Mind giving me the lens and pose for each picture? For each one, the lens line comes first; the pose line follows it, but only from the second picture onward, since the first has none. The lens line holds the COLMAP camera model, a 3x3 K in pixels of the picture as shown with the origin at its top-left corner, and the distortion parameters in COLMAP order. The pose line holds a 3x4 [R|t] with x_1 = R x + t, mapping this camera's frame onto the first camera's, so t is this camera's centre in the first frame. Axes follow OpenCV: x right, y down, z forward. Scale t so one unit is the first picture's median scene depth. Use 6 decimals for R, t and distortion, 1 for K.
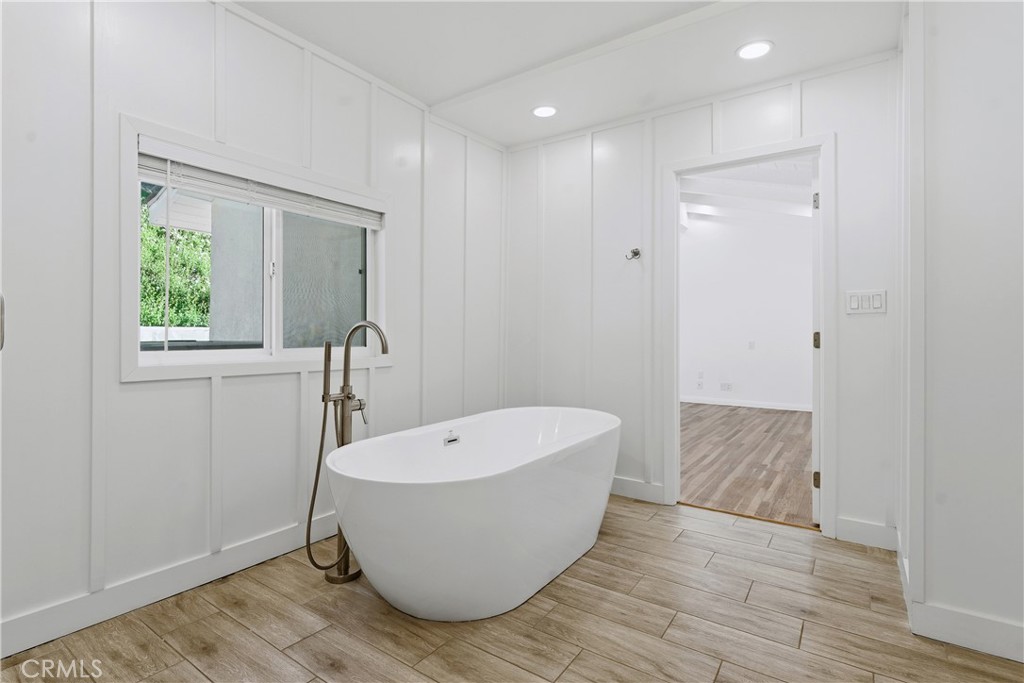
lens RADIAL K [[490.1, 0, 514.7], [0, 490.1, 339.4], [0, 0, 1]] dist [0.000960, -0.000423]
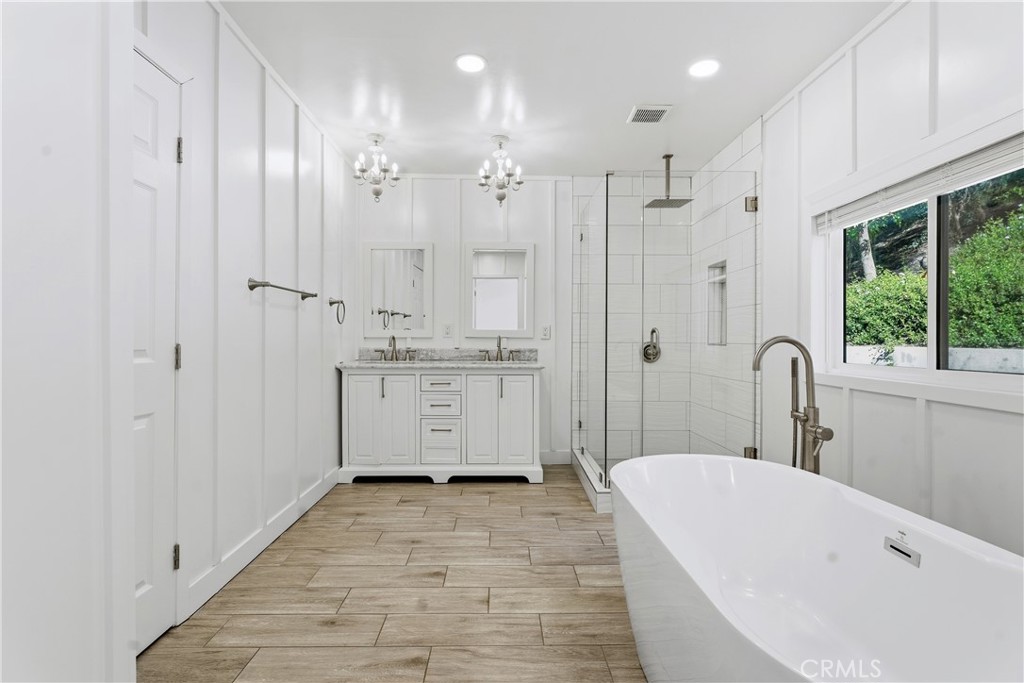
lens RADIAL K [[490.1, 0, 514.7], [0, 490.1, 339.4], [0, 0, 1]] dist [0.000960, -0.000423]
pose [[-0.809435, -0.006987, -0.587167, 0.773432], [-0.008855, 0.999961, 0.000308, -0.033099], [0.587142, 0.005449, -0.809466, 1.714770]]
